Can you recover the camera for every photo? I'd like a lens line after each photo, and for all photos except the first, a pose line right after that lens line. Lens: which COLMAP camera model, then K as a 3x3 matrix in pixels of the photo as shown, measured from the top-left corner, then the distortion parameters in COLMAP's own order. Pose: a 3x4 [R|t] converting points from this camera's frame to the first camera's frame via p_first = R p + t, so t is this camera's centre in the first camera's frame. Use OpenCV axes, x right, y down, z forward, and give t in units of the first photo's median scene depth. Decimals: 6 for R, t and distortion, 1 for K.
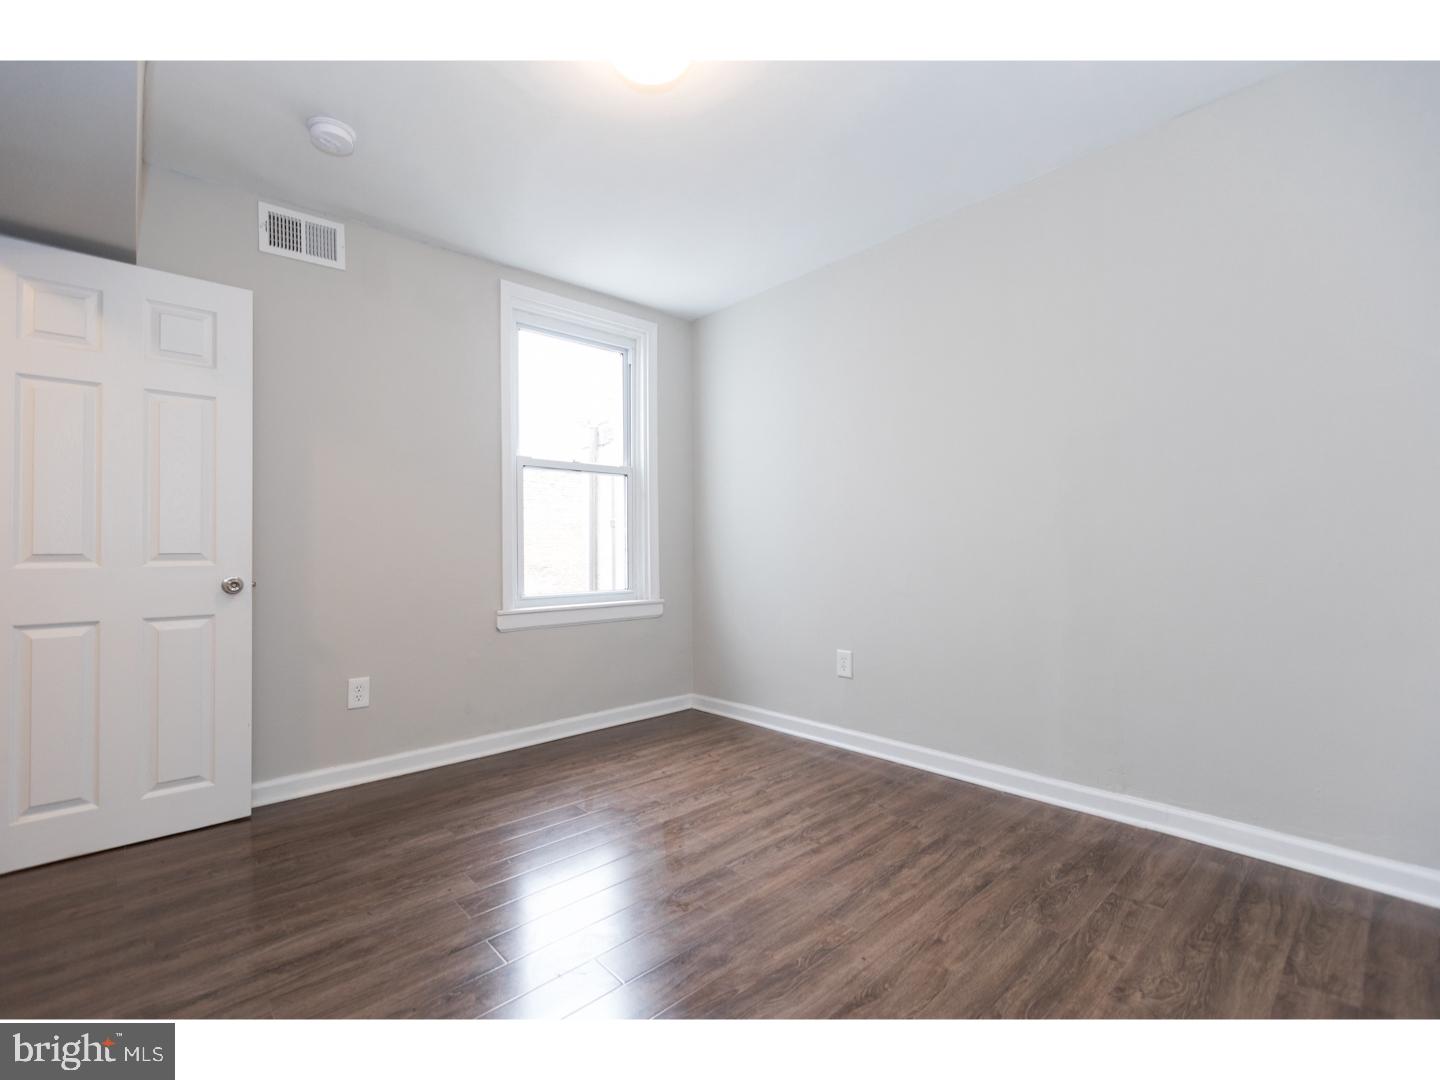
lens RADIAL K [[643.7, 0, 718.4], [0, 643.7, 559.3], [0, 0, 1]] dist [-0.003565, -0.000373]
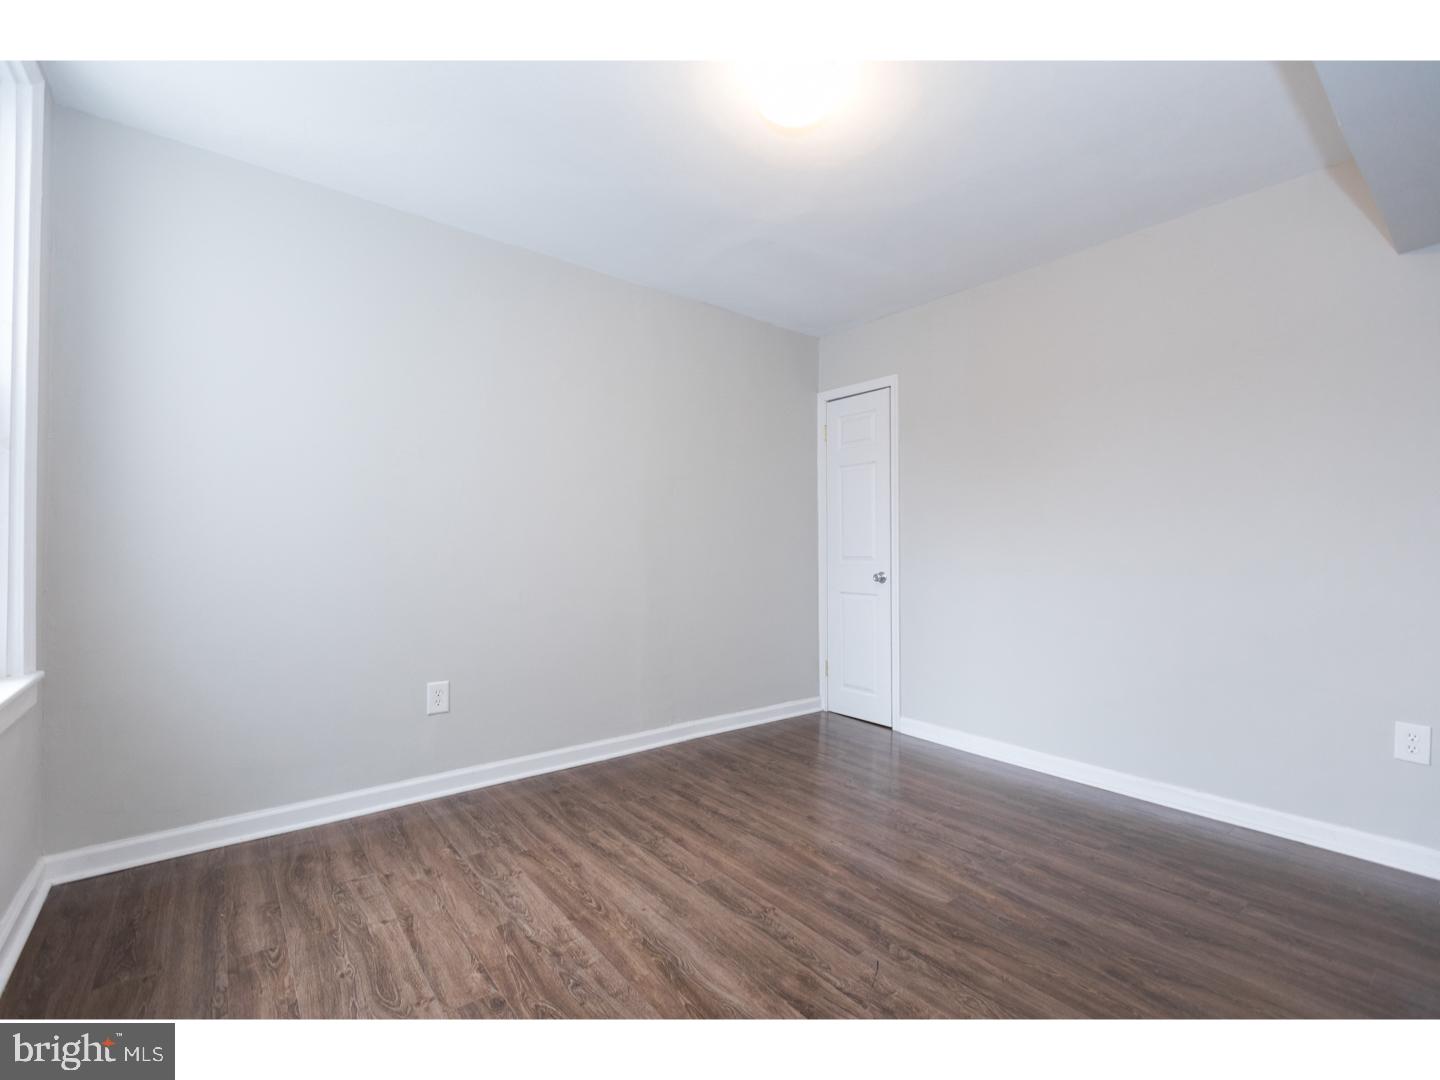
lens RADIAL K [[643.7, 0, 718.4], [0, 643.7, 559.3], [0, 0, 1]] dist [-0.003565, -0.000373]
pose [[0.065435, -0.005138, 0.997844, -0.831346], [0.012267, 0.999915, 0.004344, -0.026877], [-0.997781, 0.011956, 0.065493, 0.757246]]
